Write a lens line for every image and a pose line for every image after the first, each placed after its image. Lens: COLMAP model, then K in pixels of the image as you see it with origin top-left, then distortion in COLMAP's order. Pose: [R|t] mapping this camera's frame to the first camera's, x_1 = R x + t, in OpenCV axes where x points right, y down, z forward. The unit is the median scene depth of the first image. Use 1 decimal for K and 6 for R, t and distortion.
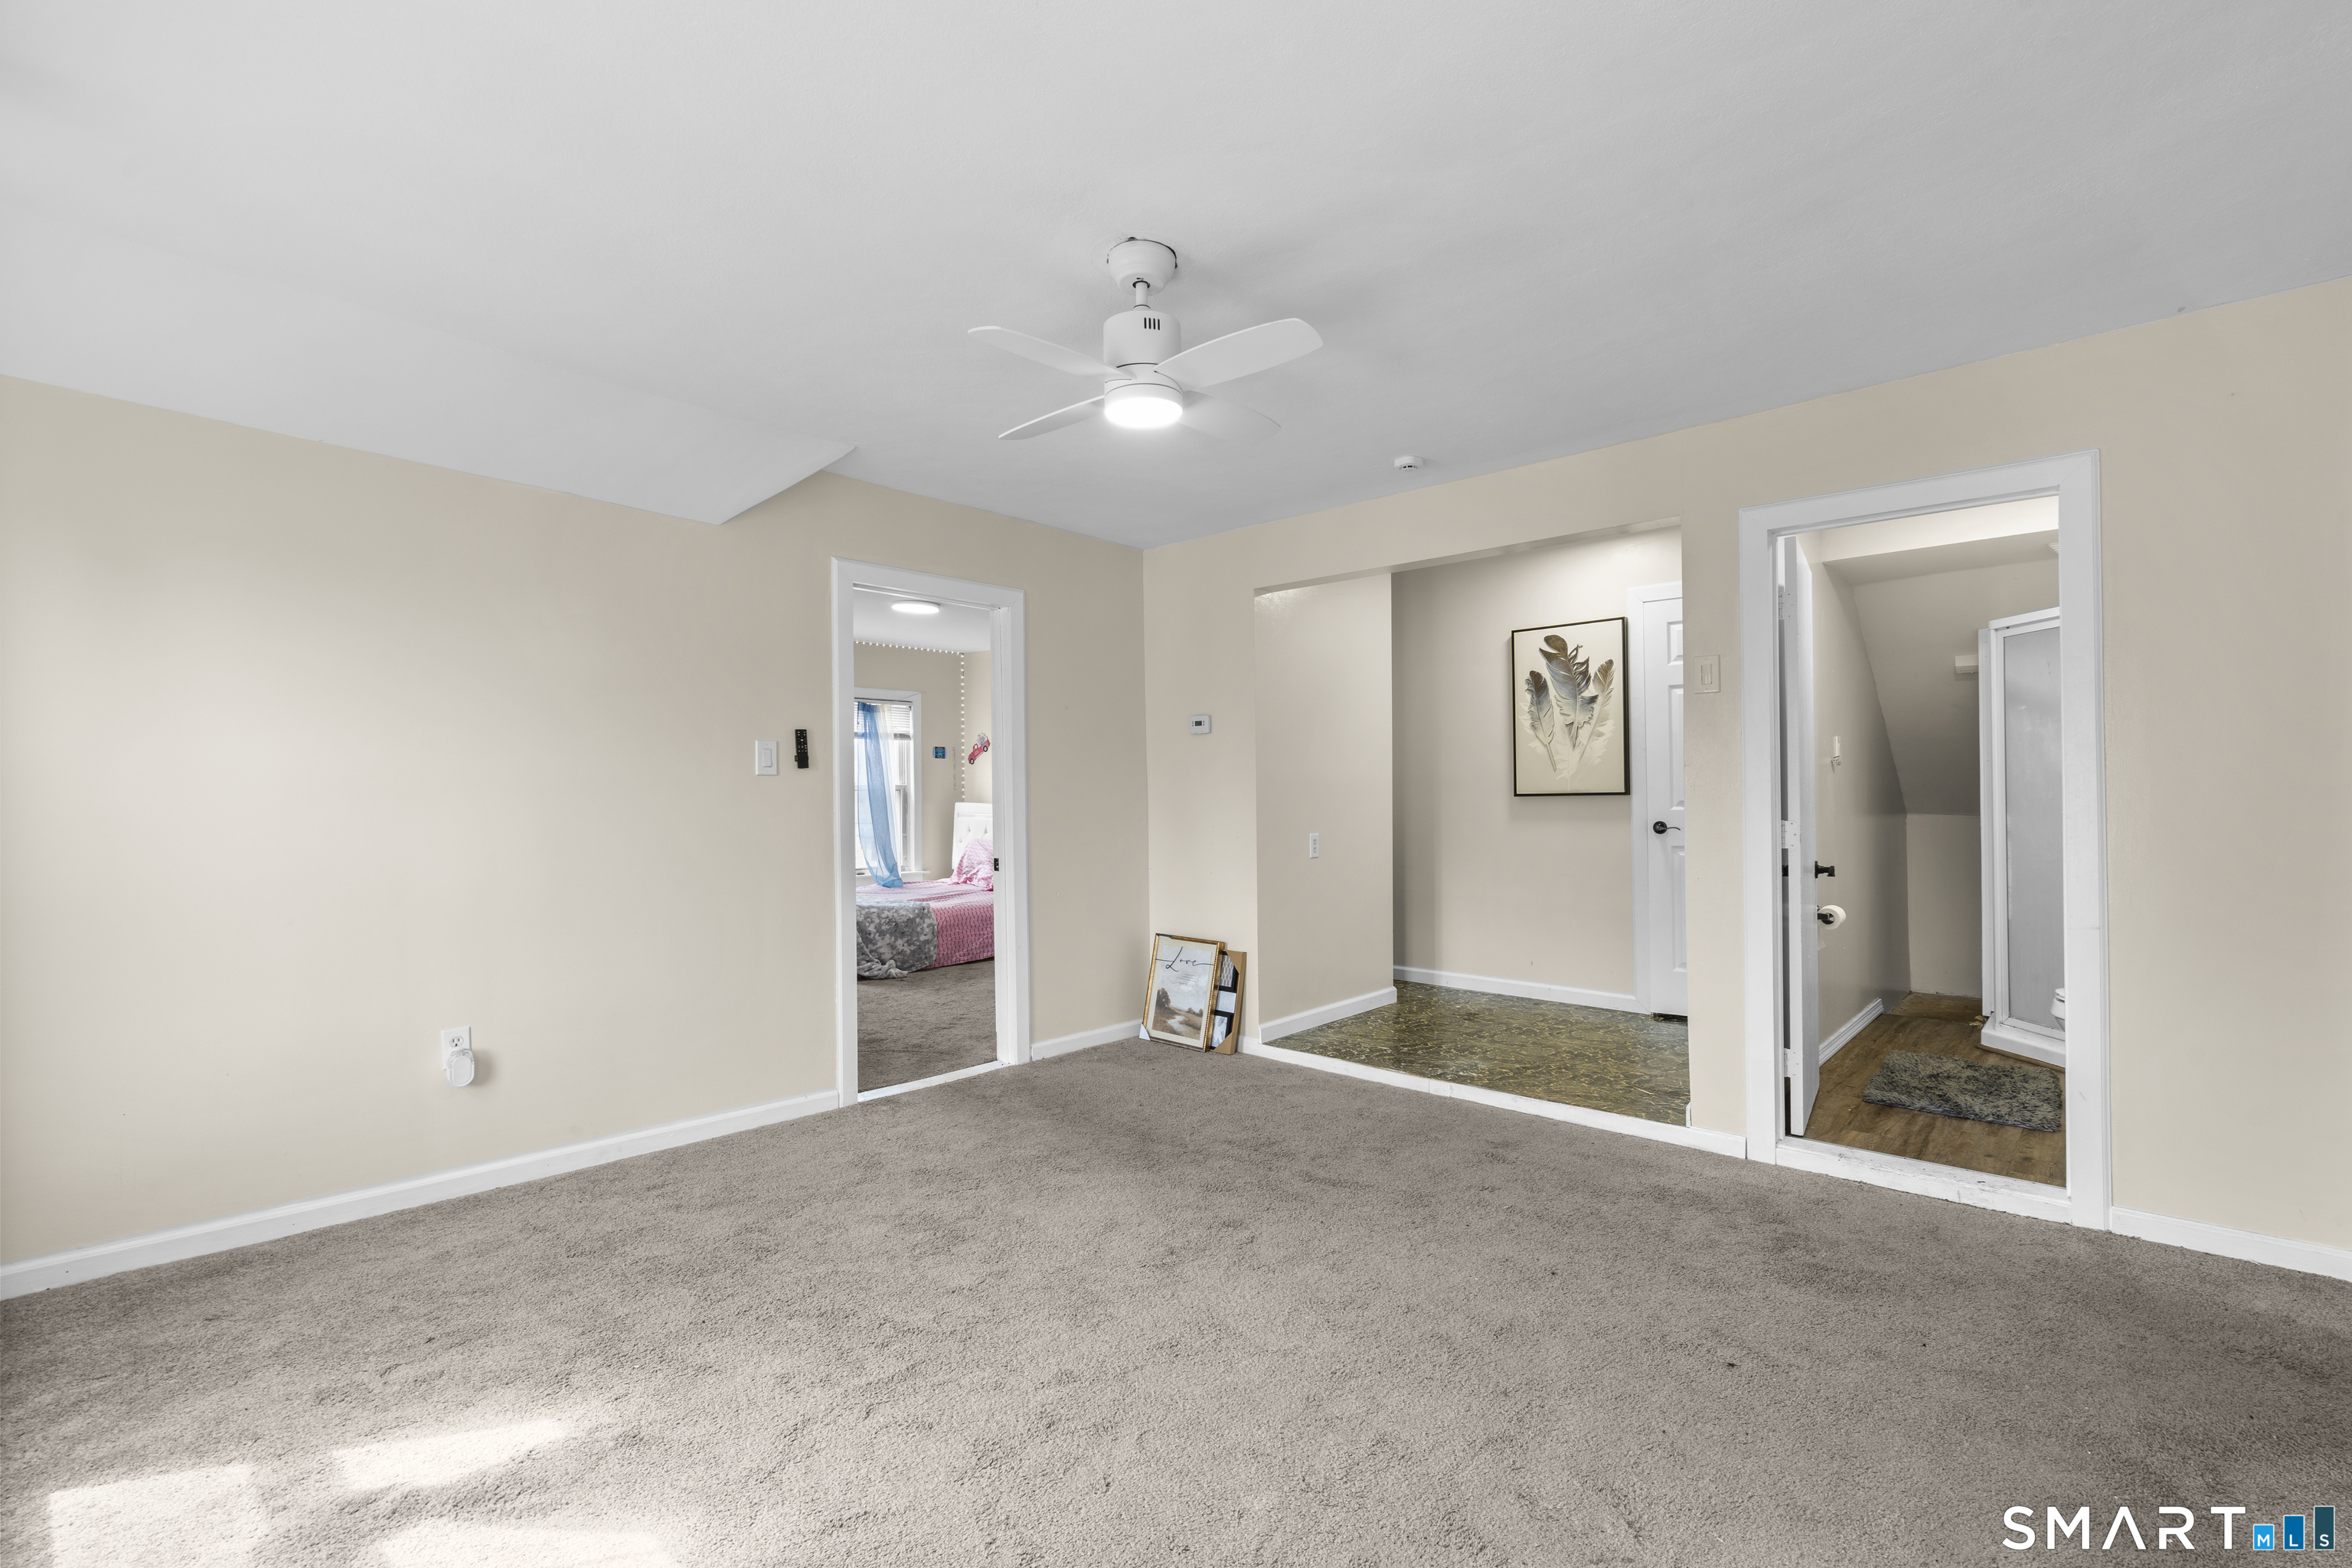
lens RADIAL K [[1064.5, 0, 1175.9], [0, 1064.5, 792.8], [0, 0, 1]] dist [0.002932, -0.000020]
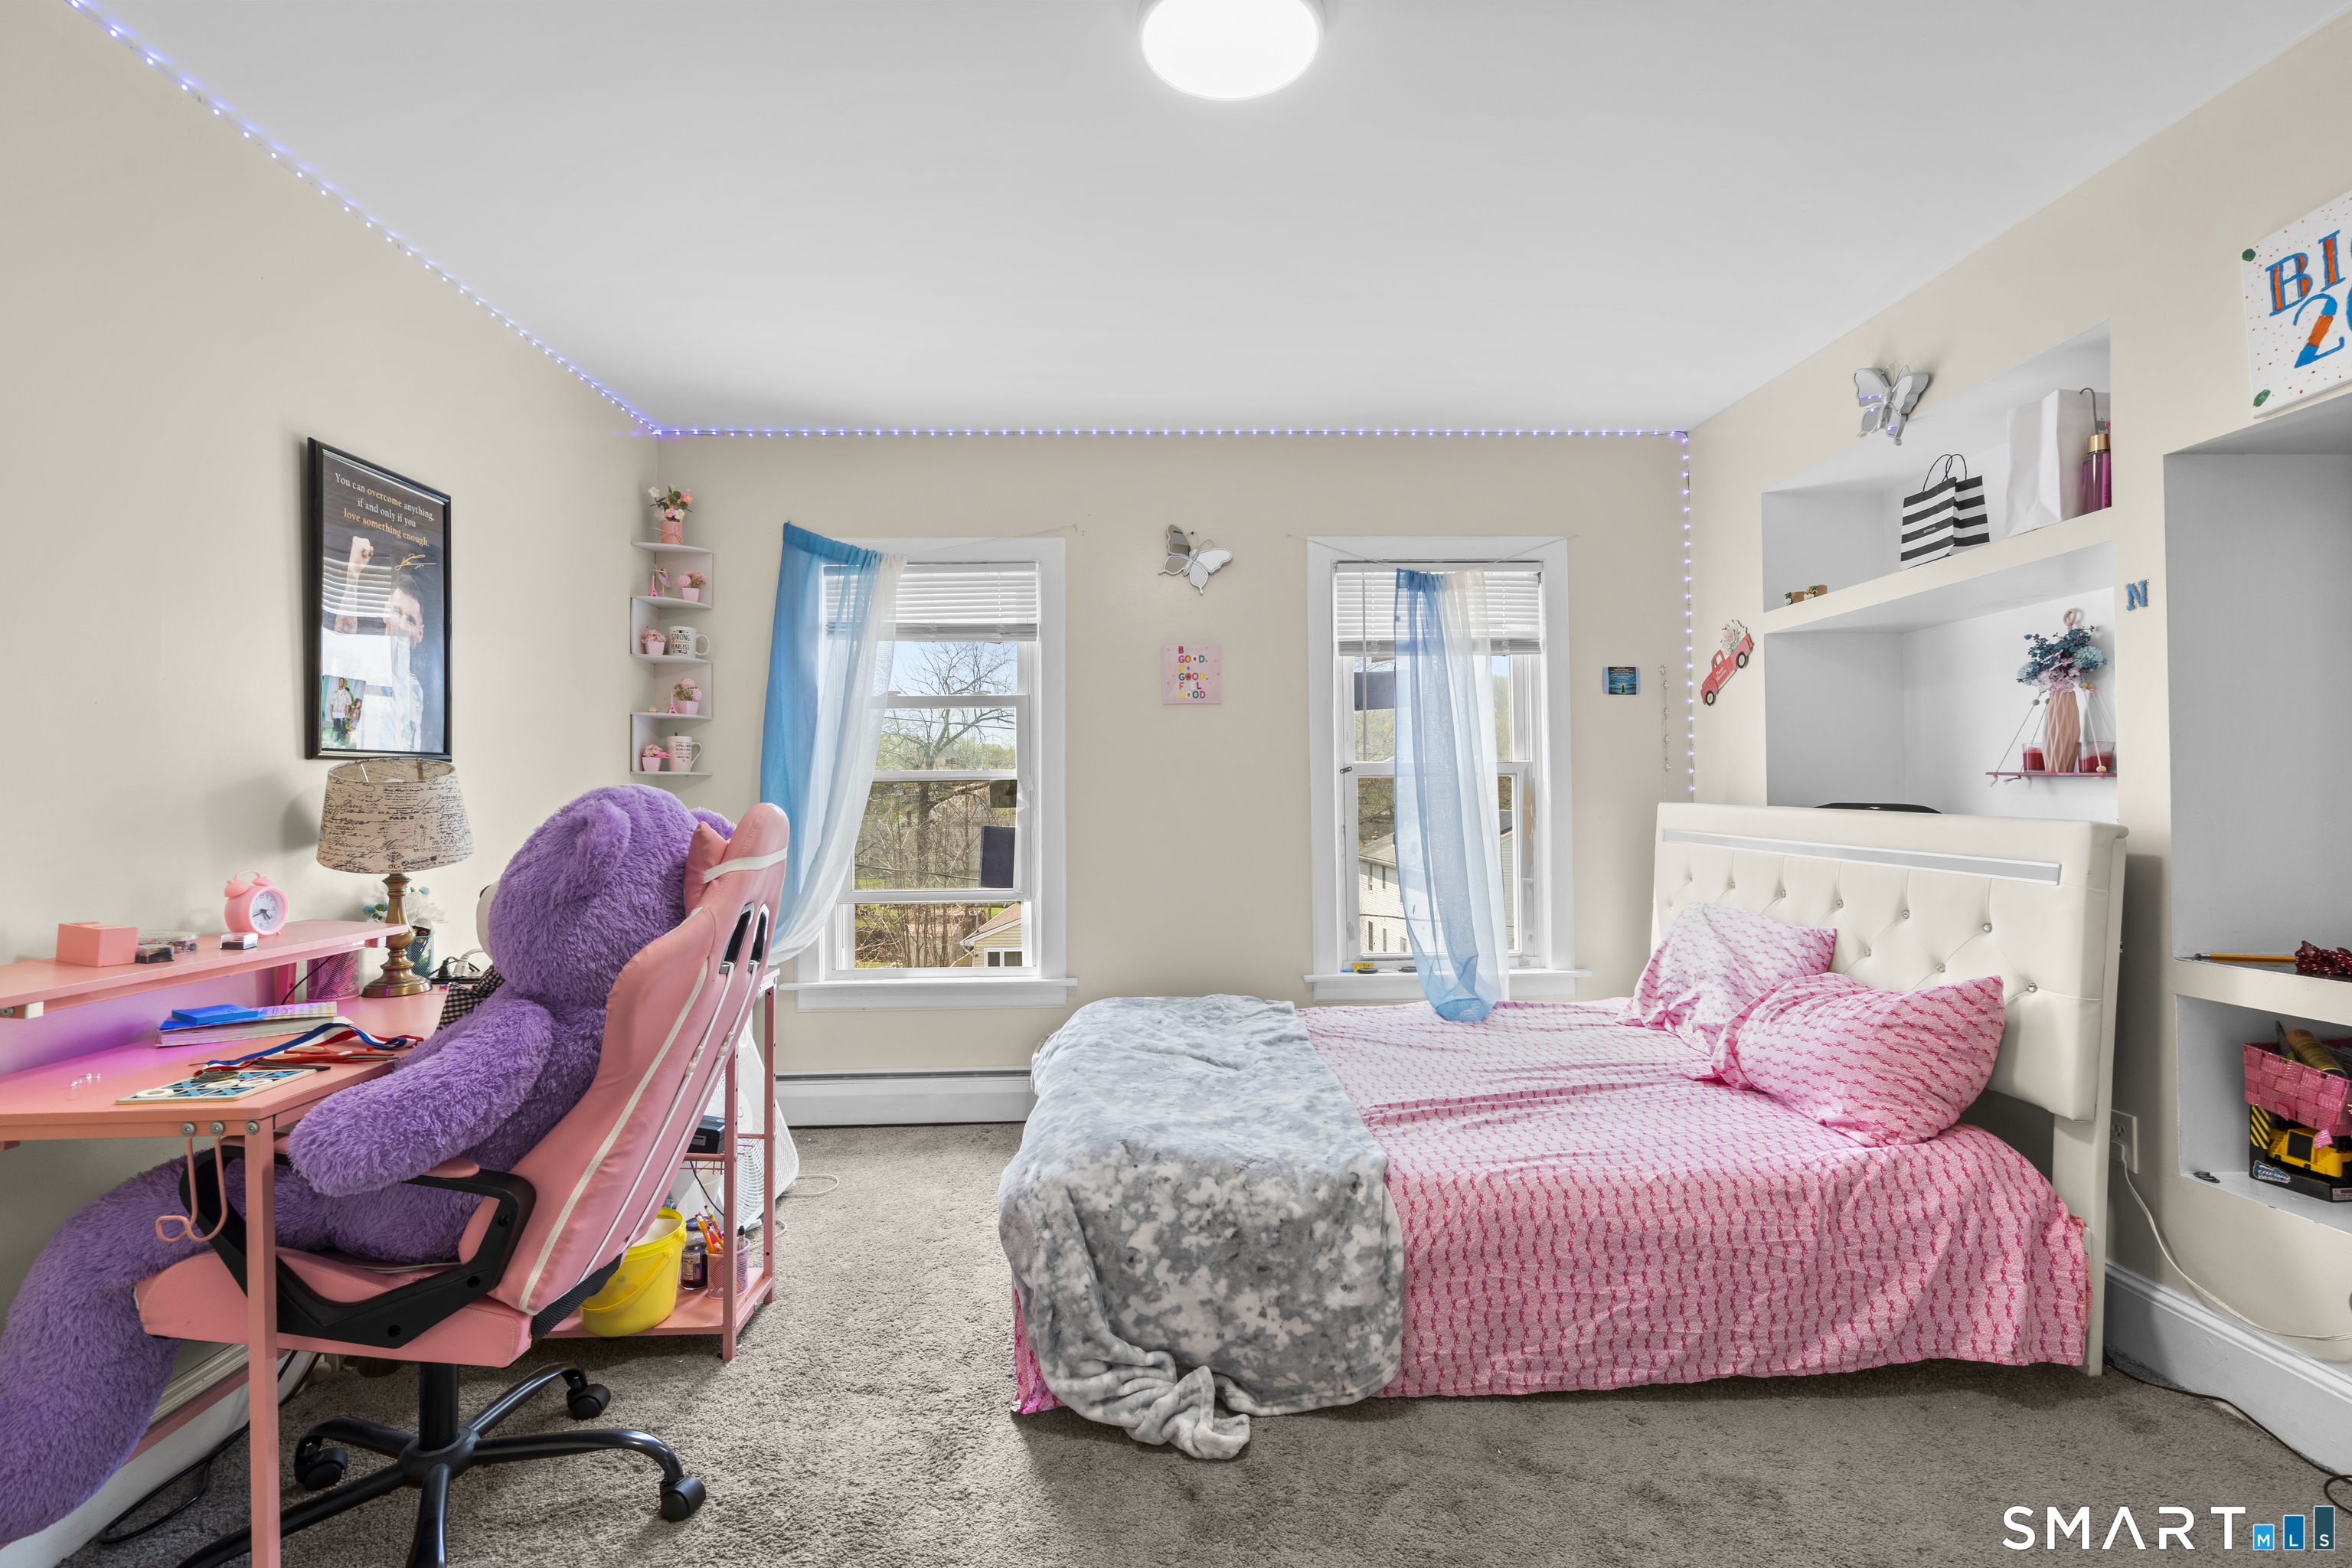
lens RADIAL K [[1064.5, 0, 1175.9], [0, 1064.5, 792.8], [0, 0, 1]] dist [0.002932, -0.000020]
pose [[0.707062, -0.008133, -0.707105, -0.073456], [0.006581, 0.999966, -0.004920, 0.007690], [0.707121, -0.001175, 0.707091, 0.788562]]
